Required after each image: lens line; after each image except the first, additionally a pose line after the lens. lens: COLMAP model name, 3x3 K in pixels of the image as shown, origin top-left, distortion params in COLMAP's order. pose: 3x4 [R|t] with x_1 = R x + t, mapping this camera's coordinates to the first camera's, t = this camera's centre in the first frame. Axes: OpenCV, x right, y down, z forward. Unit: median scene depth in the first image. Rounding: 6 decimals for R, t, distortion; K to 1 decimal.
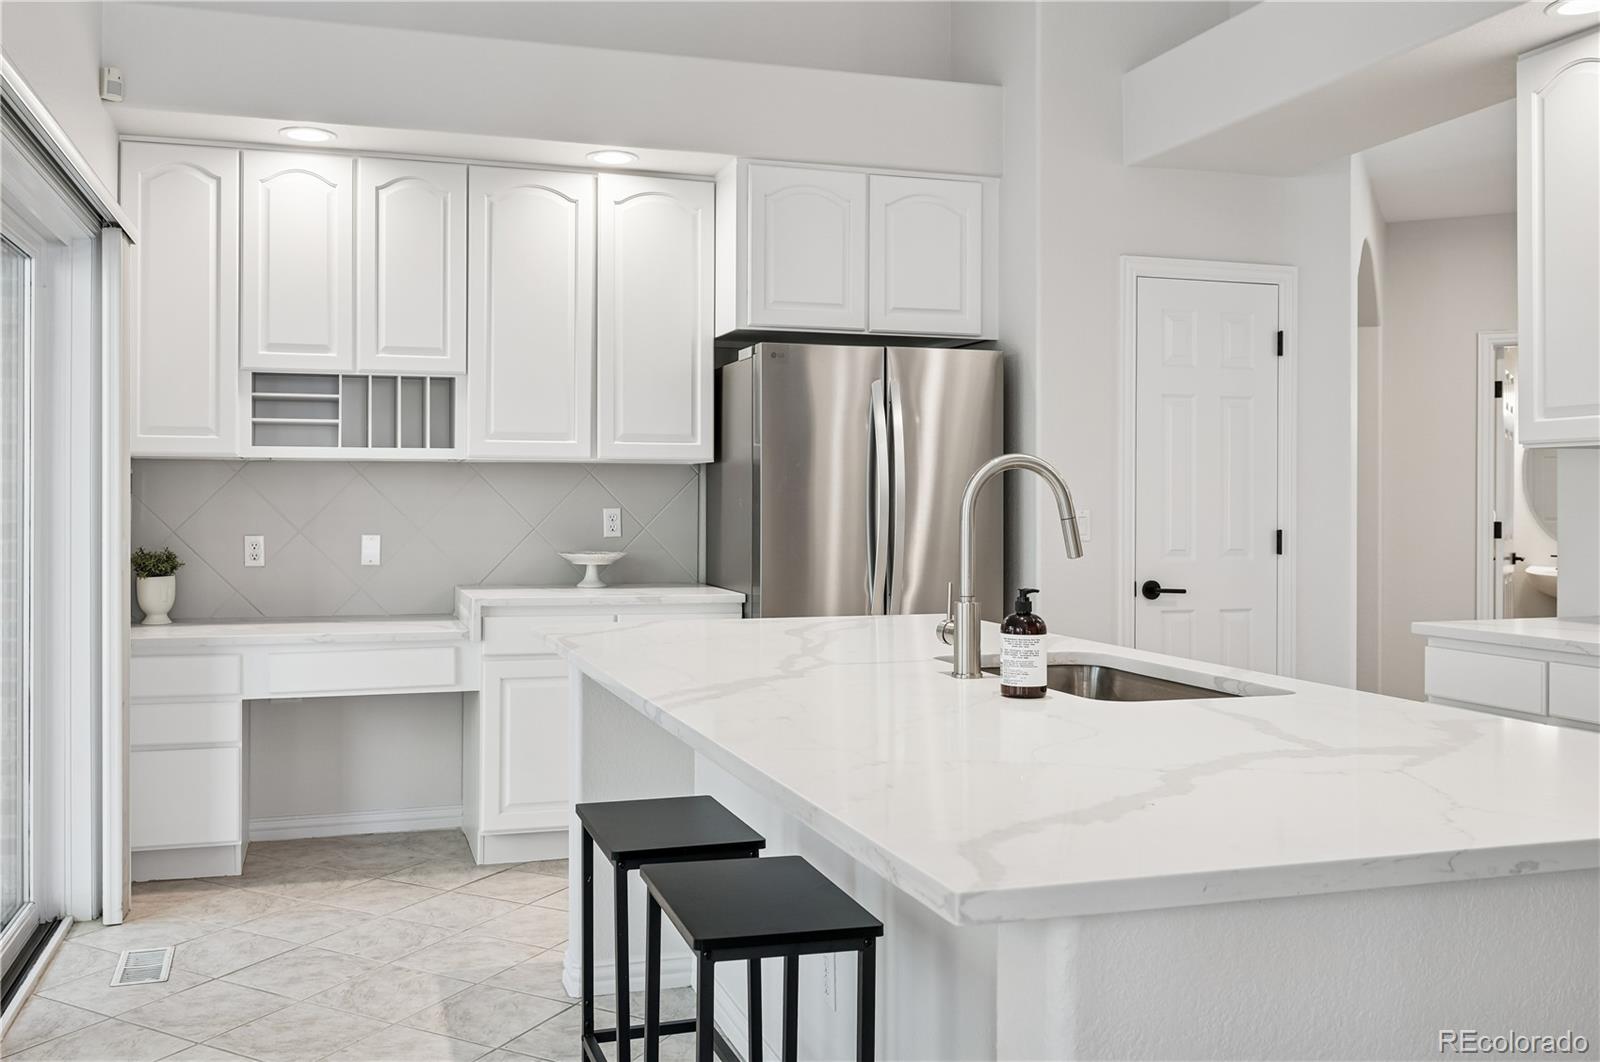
lens RADIAL K [[1367.3, 0, 741.6], [0, 1367.3, 498.3], [0, 0, 1]] dist [0.004976, -0.018628]
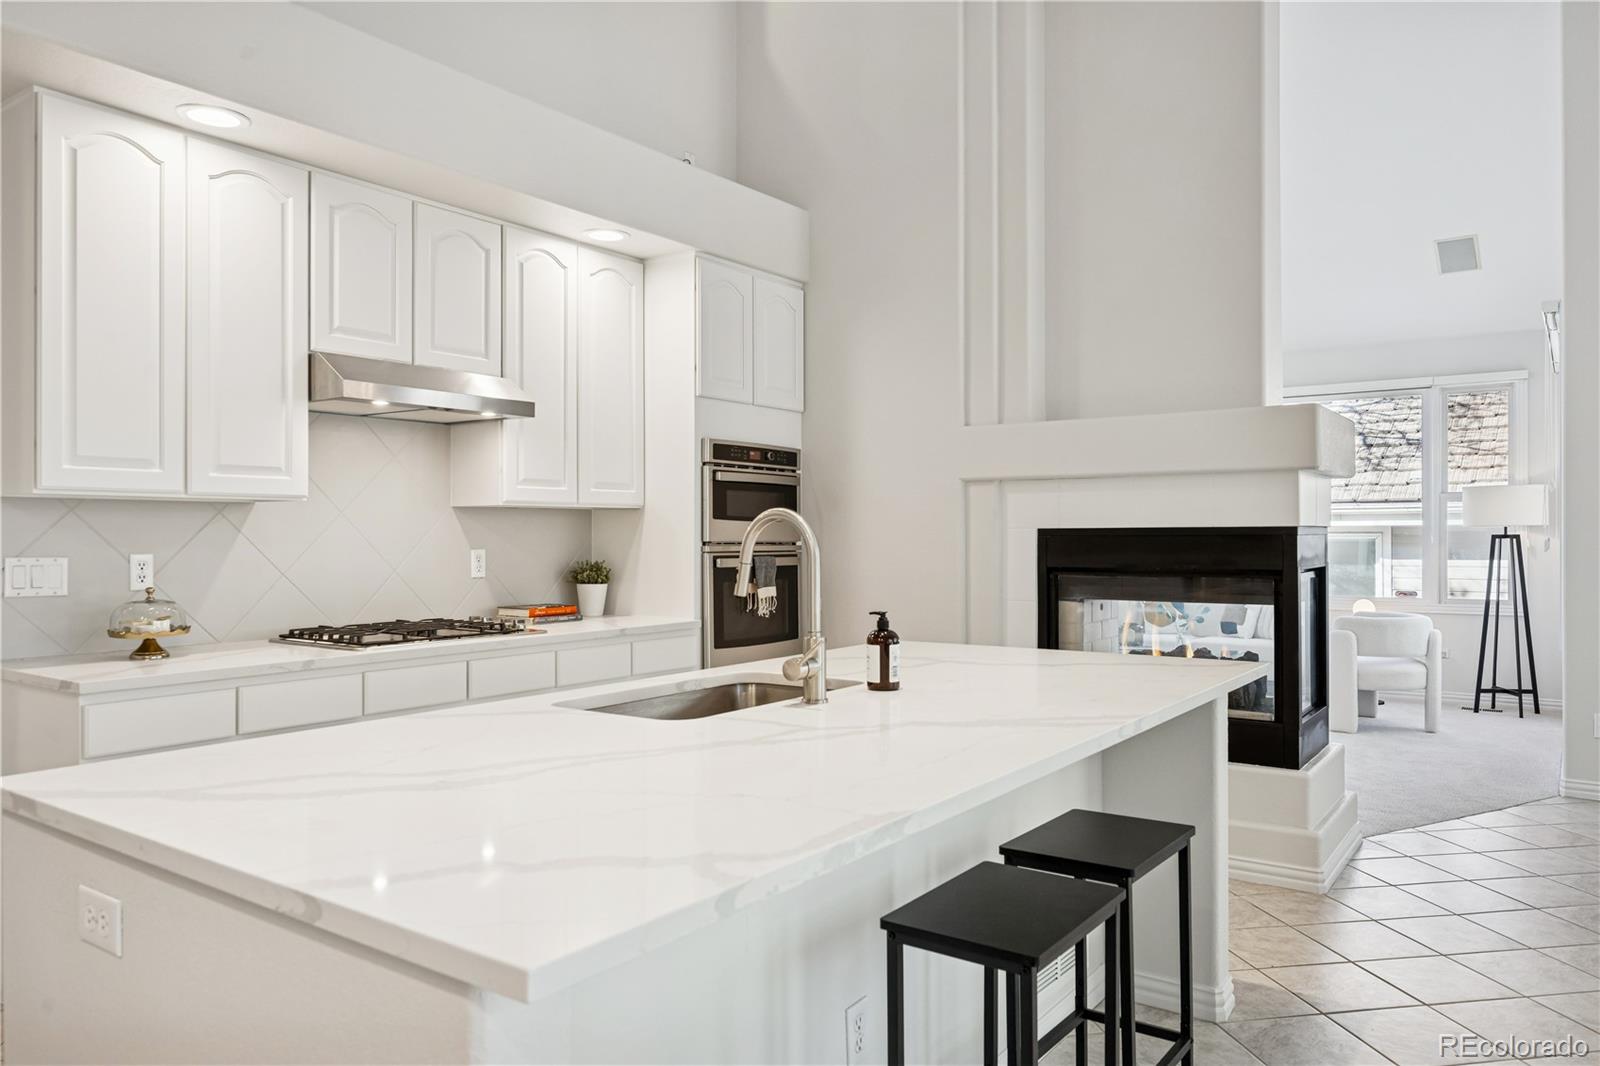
lens RADIAL K [[1093.3, 0, 800.7], [0, 1093.3, 529.7], [0, 0, 1]] dist [-0.001843, -0.001045]
pose [[-0.607482, 0.004919, 0.794318, -0.299518], [0.000600, 0.999983, -0.005734, -0.004878], [-0.794333, -0.003007, -0.607475, 0.840941]]
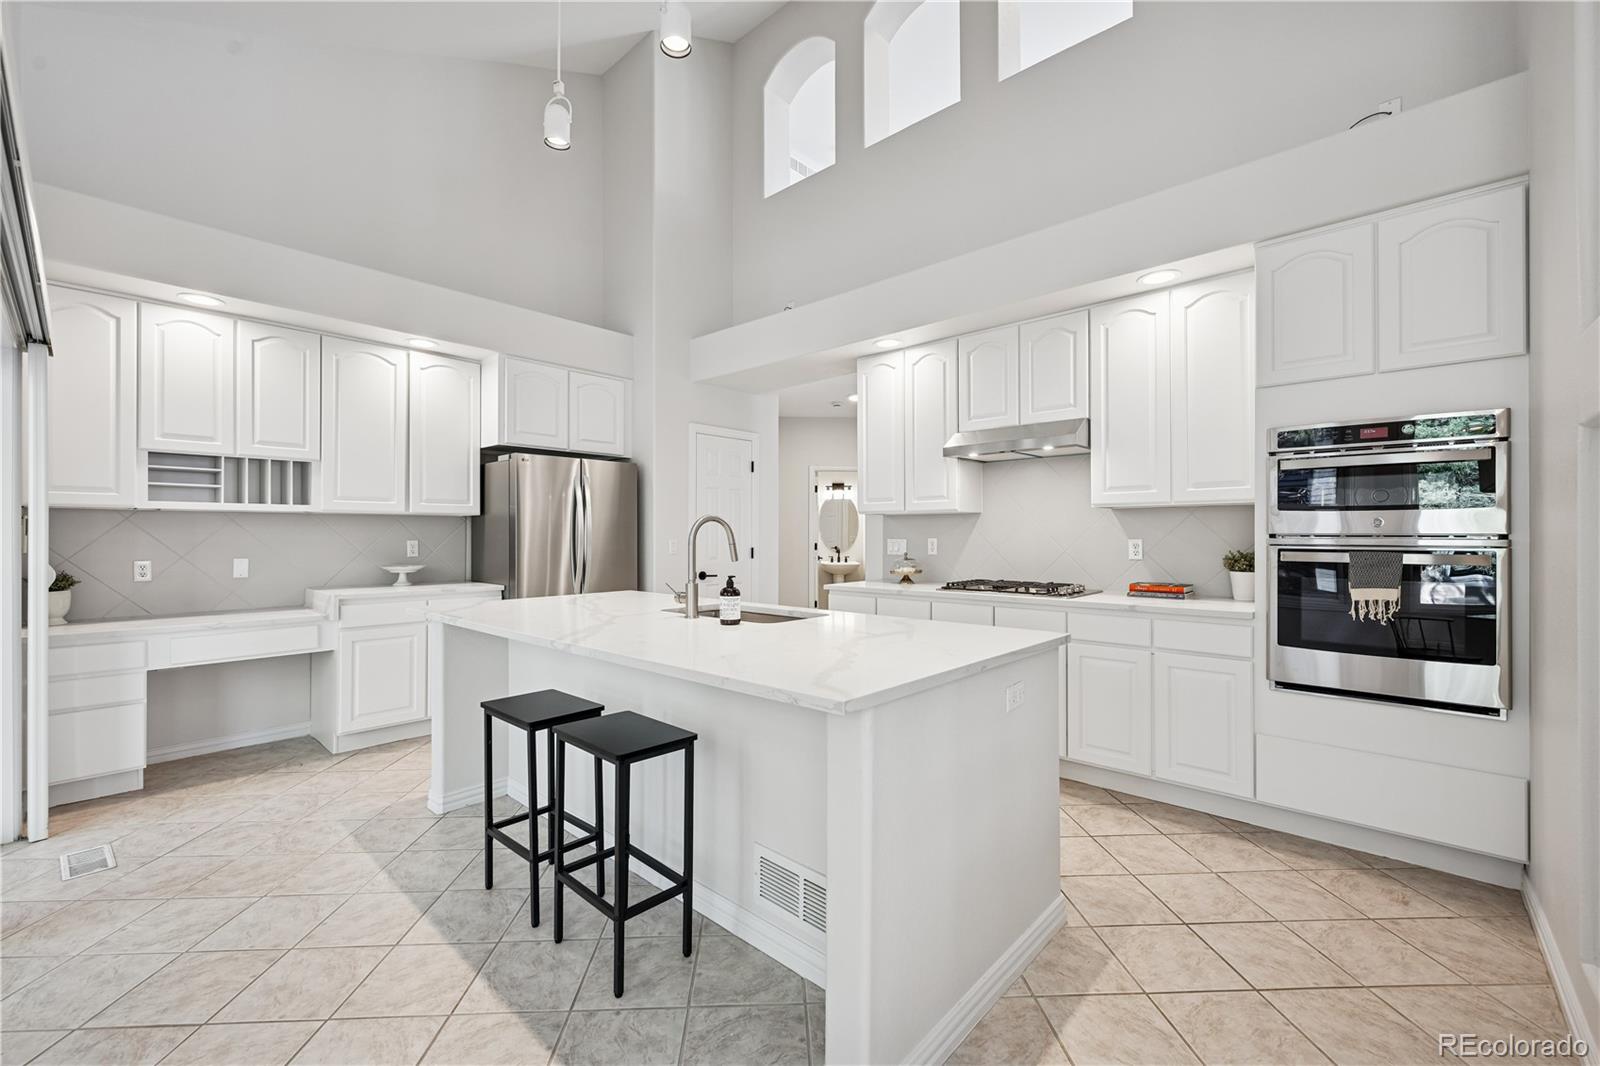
lens RADIAL K [[658.2, 0, 801.1], [0, 658.2, 533.1], [0, 0, 1]] dist [0.001898, 0.000851]
pose [[0.856351, -0.001868, 0.516390, -0.118978], [0.002137, 0.999998, 0.000073, -0.001314], [-0.516389, 0.001041, 0.856353, 0.013133]]
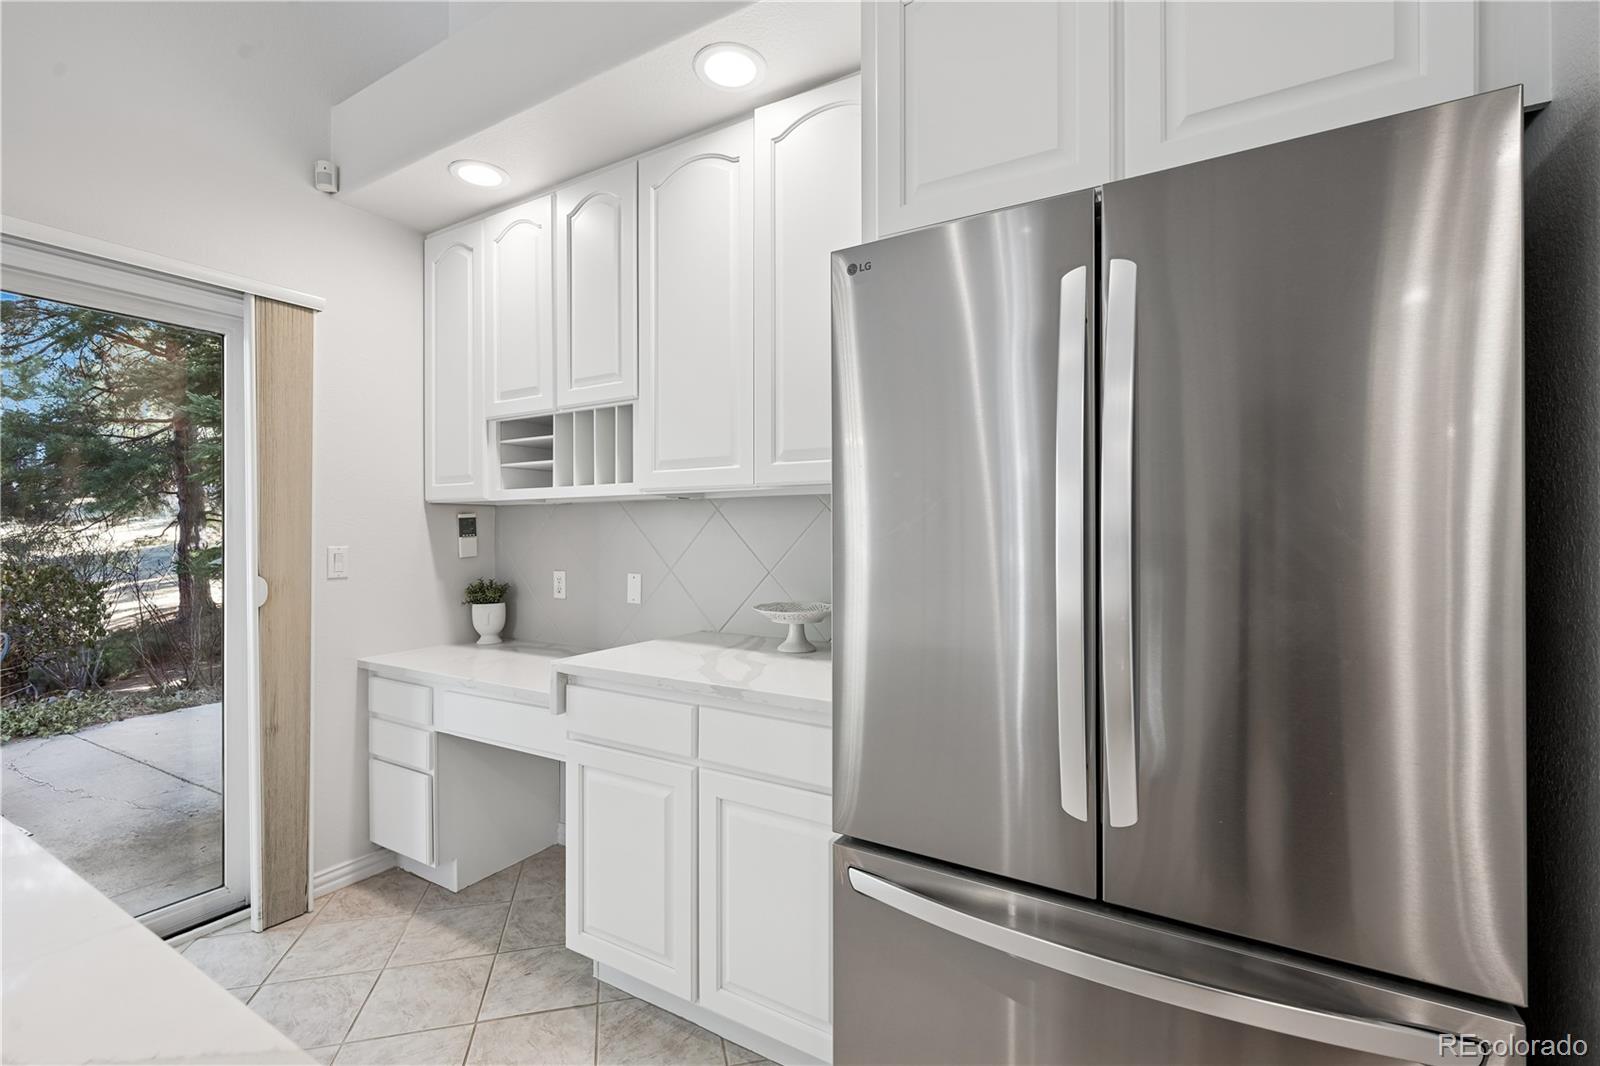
lens RADIAL K [[691.8, 0, 805.5], [0, 691.8, 531.8], [0, 0, 1]] dist [-0.010932, 0.000330]
pose [[0.680458, -0.005261, -0.732768, 0.205138], [0.003539, 0.999986, -0.003893, -0.002077], [0.732779, 0.000055, 0.680467, 0.806779]]
